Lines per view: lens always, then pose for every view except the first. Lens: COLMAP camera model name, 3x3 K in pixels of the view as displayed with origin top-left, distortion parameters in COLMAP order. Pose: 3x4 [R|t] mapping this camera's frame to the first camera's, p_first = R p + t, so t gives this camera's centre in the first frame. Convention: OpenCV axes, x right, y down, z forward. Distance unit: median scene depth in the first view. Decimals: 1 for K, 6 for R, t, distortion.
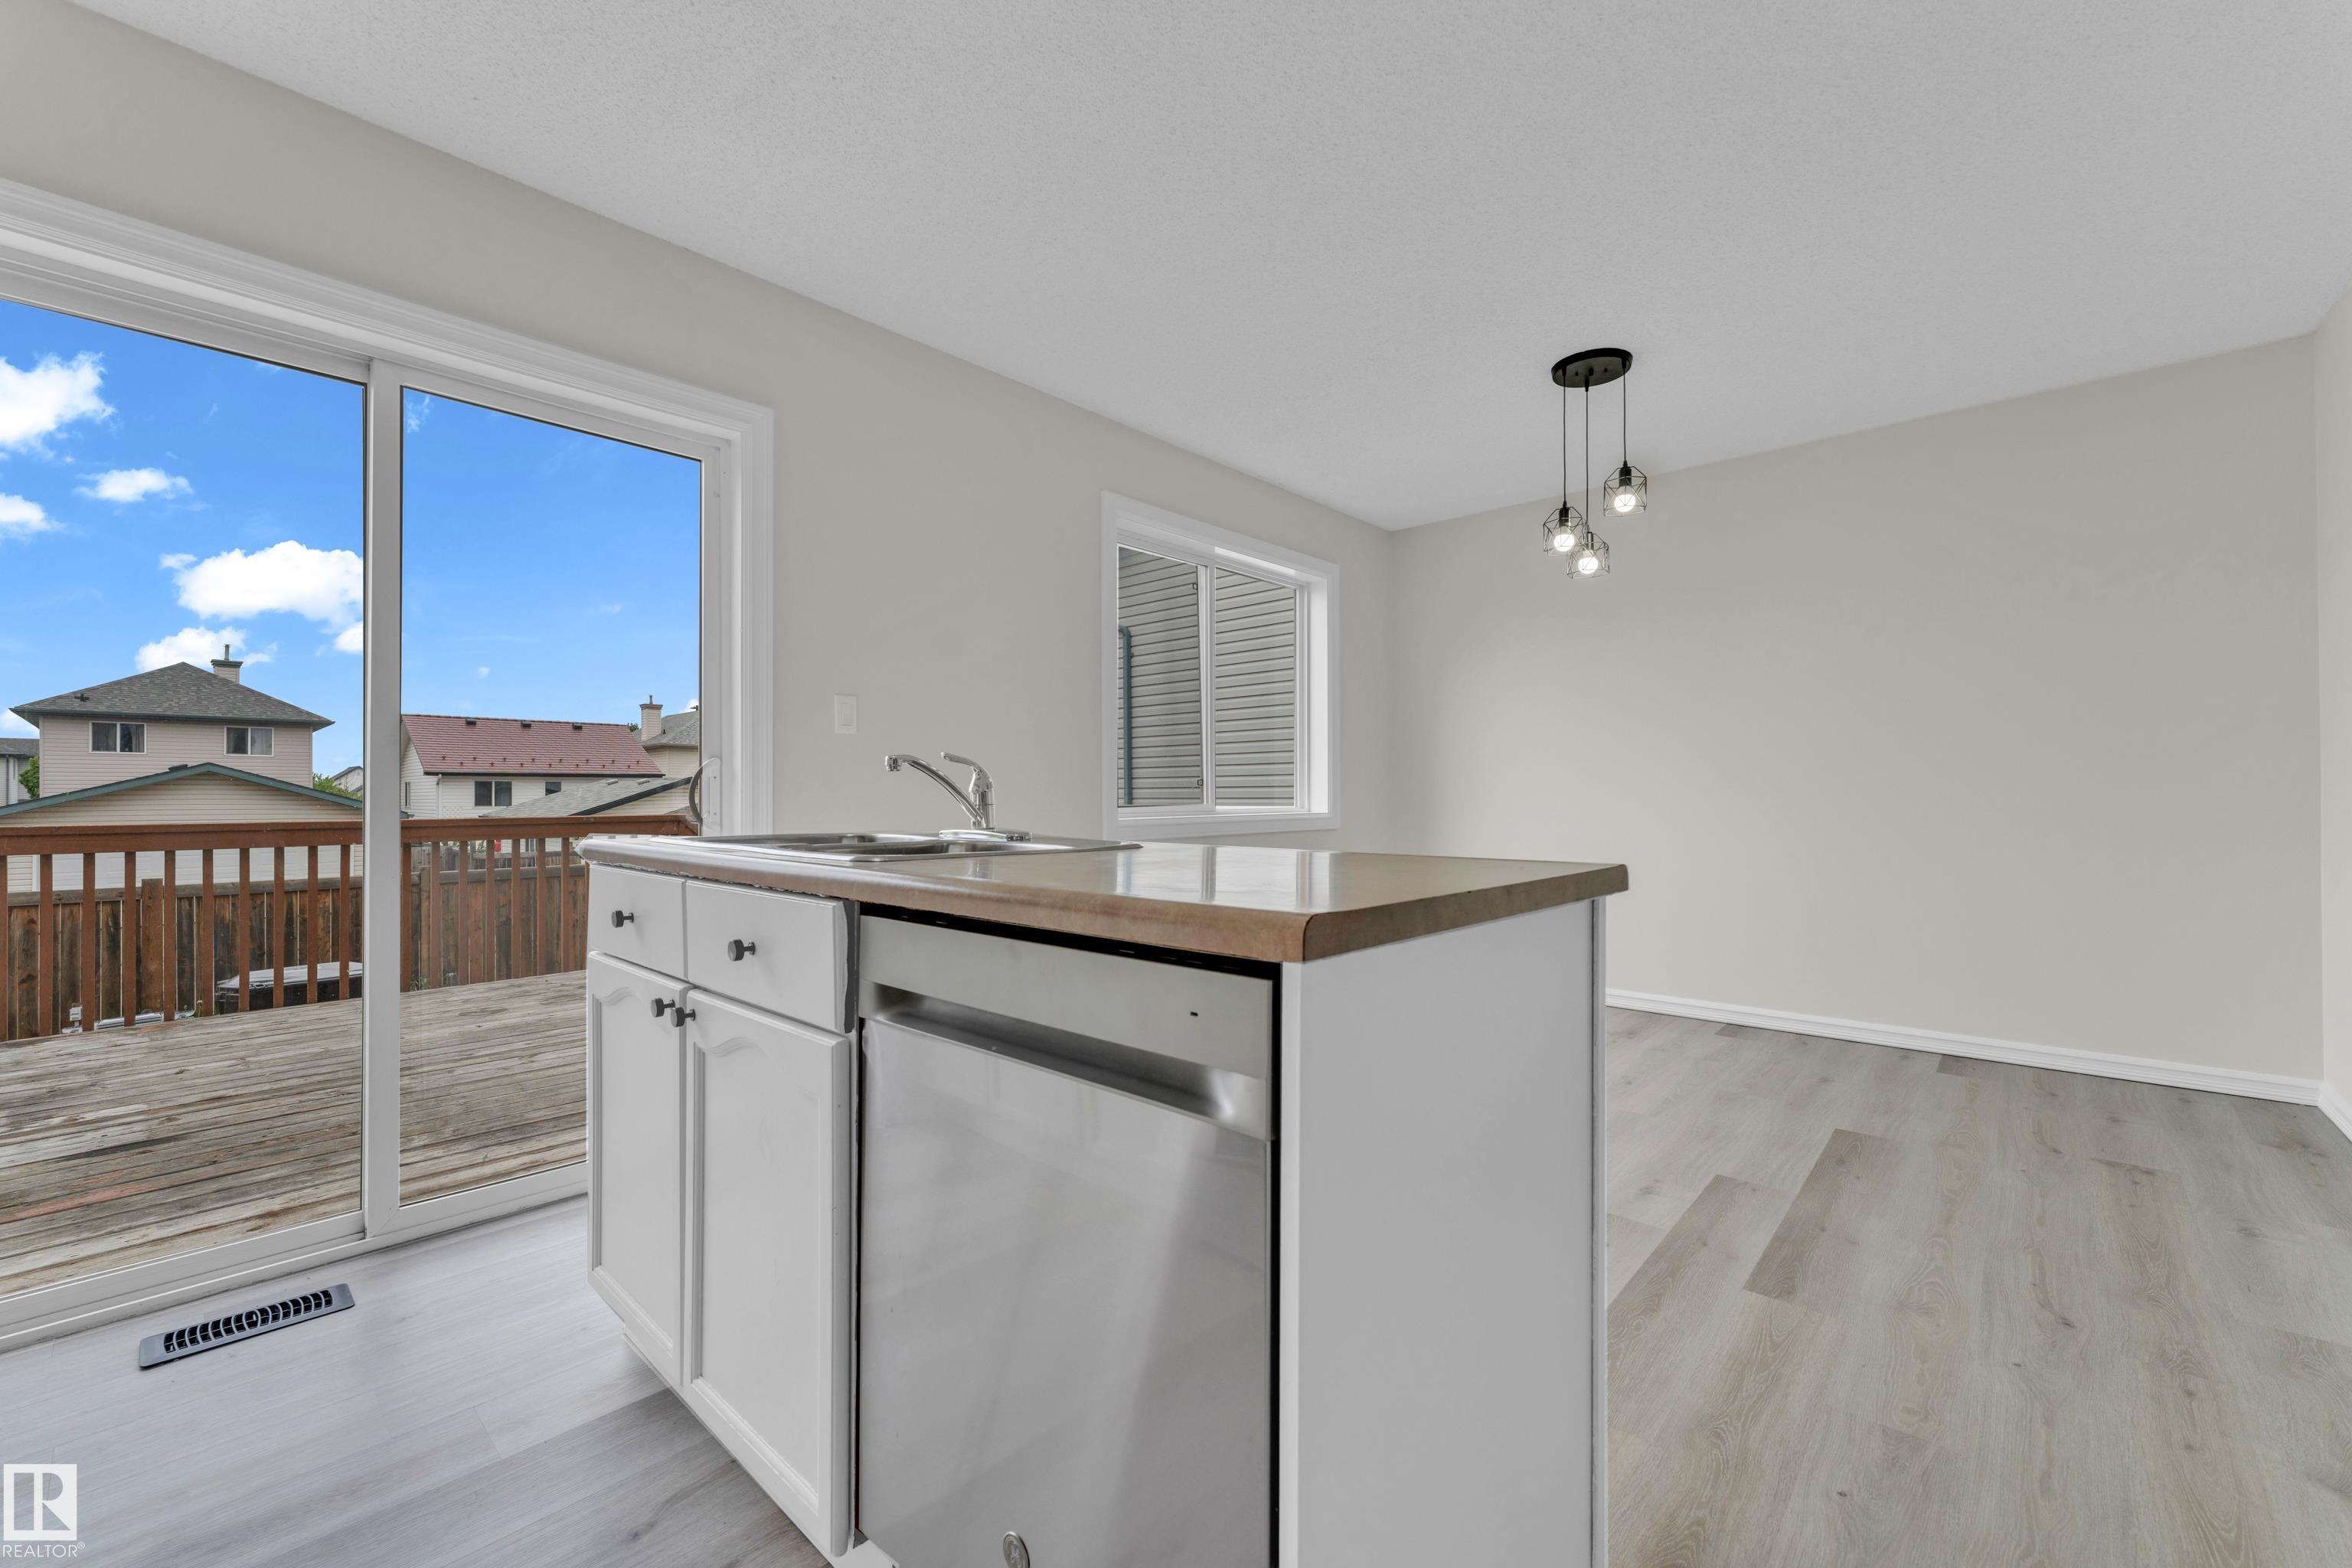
lens RADIAL K [[945.3, 0, 1204.1], [0, 945.3, 763.0], [0, 0, 1]] dist [-0.001320, 0.002156]
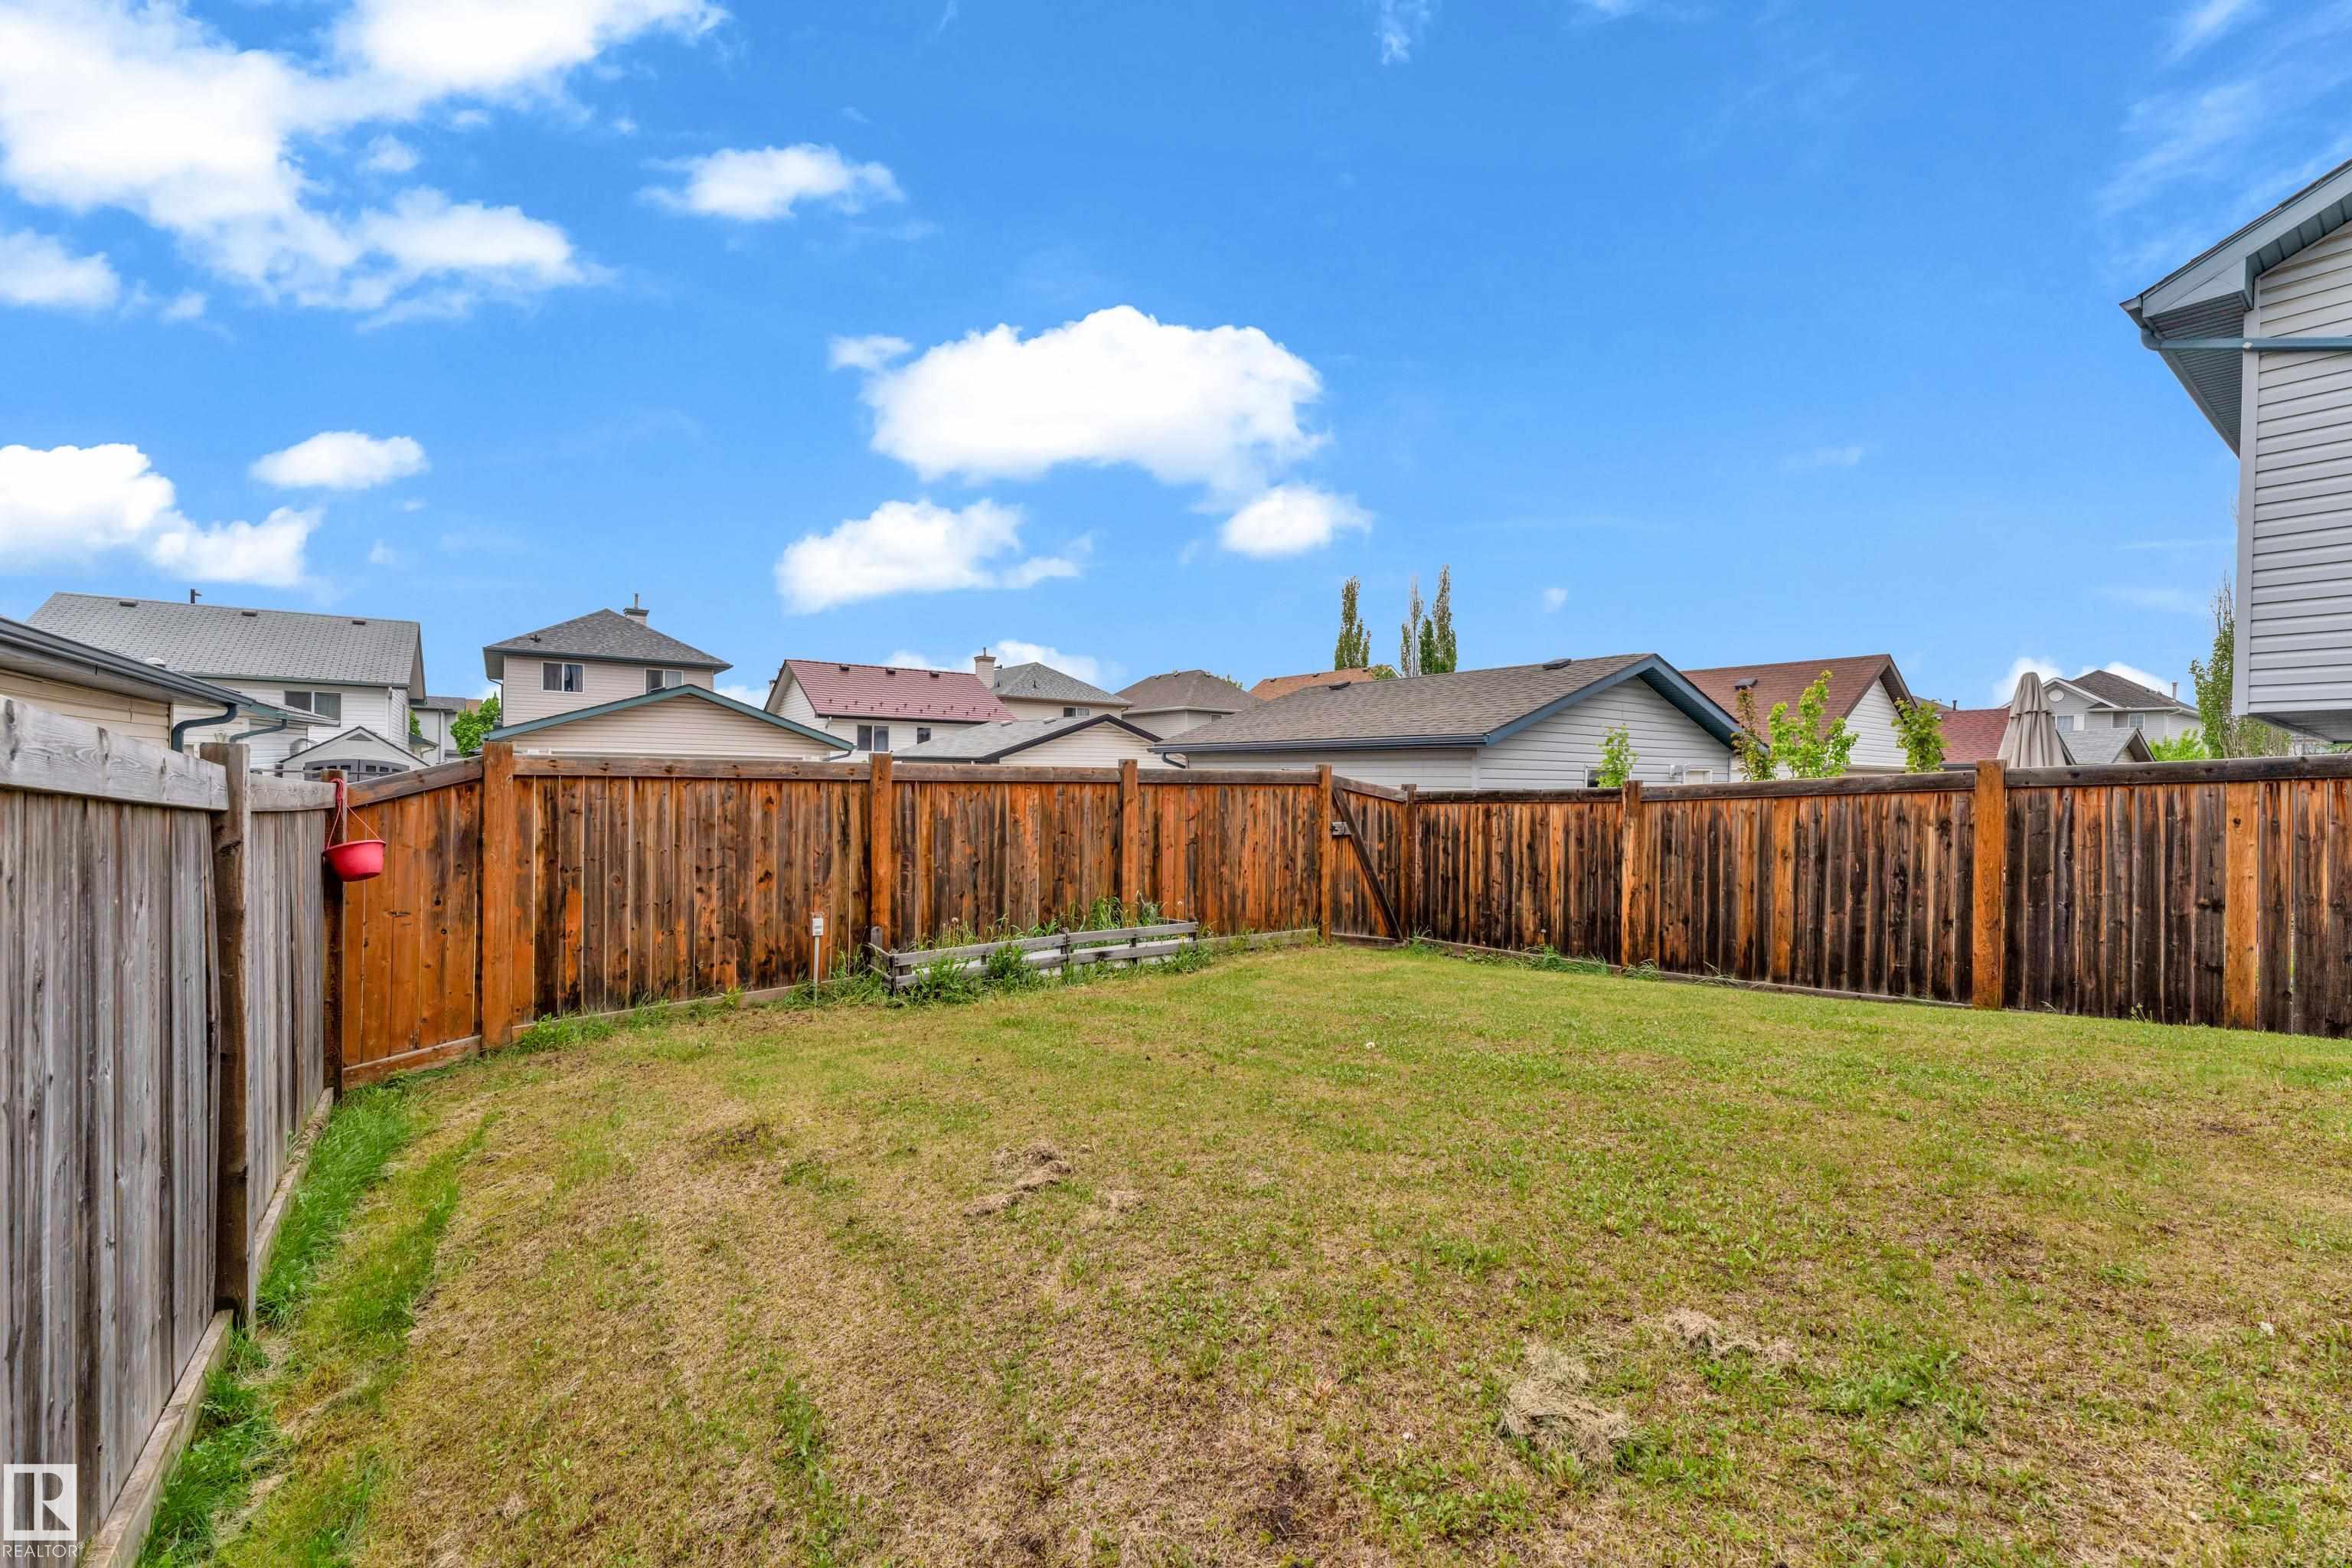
lens RADIAL K [[965.1, 0, 1222.2], [0, 965.1, 777.0], [0, 0, 1]] dist [-0.000974, 0.000238]
pose [[0.980471, 0.015648, -0.196039, -0.208876], [-0.008417, 0.999255, 0.037663, 0.033372], [0.196482, -0.035278, 0.979873, 0.091980]]
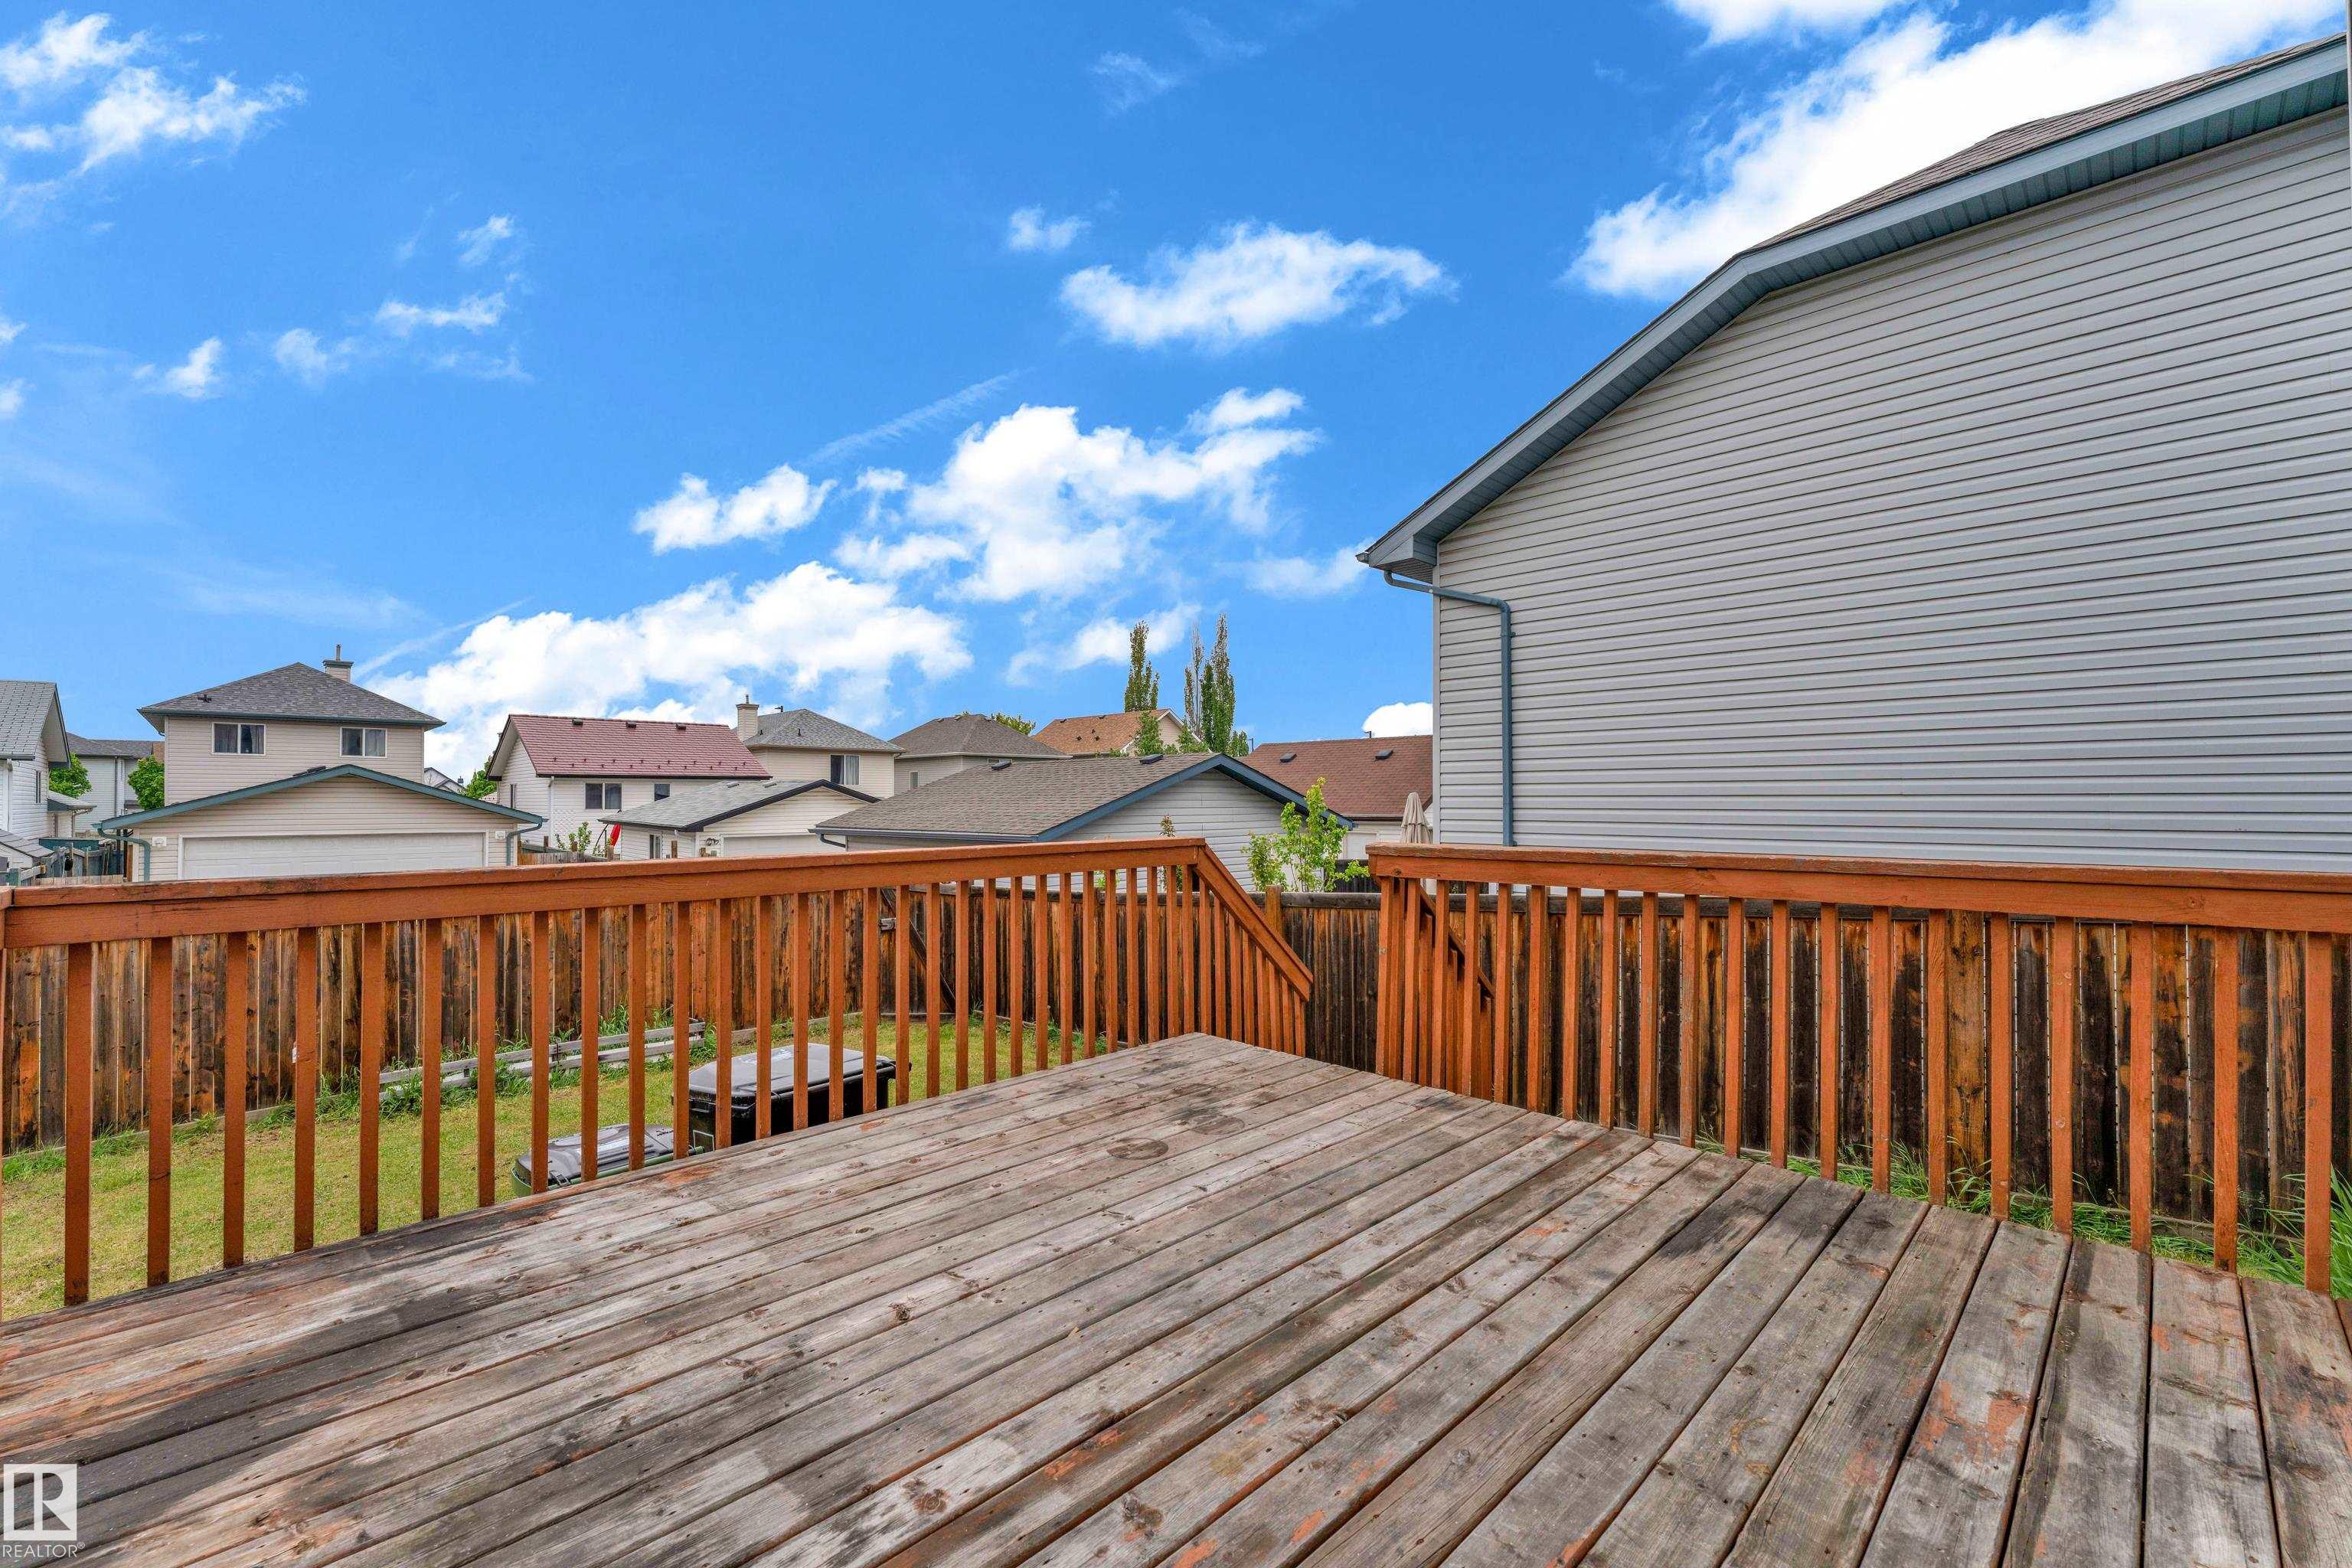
lens RADIAL K [[965.1, 0, 1217.4], [0, 965.1, 776.5], [0, 0, 1]] dist [-0.000974, 0.000238]
pose [[0.999111, 0.000669, -0.042151, -0.088002], [-0.000155, 0.999925, 0.012207, -0.000303], [0.042156, -0.012190, 0.999037, 0.043889]]
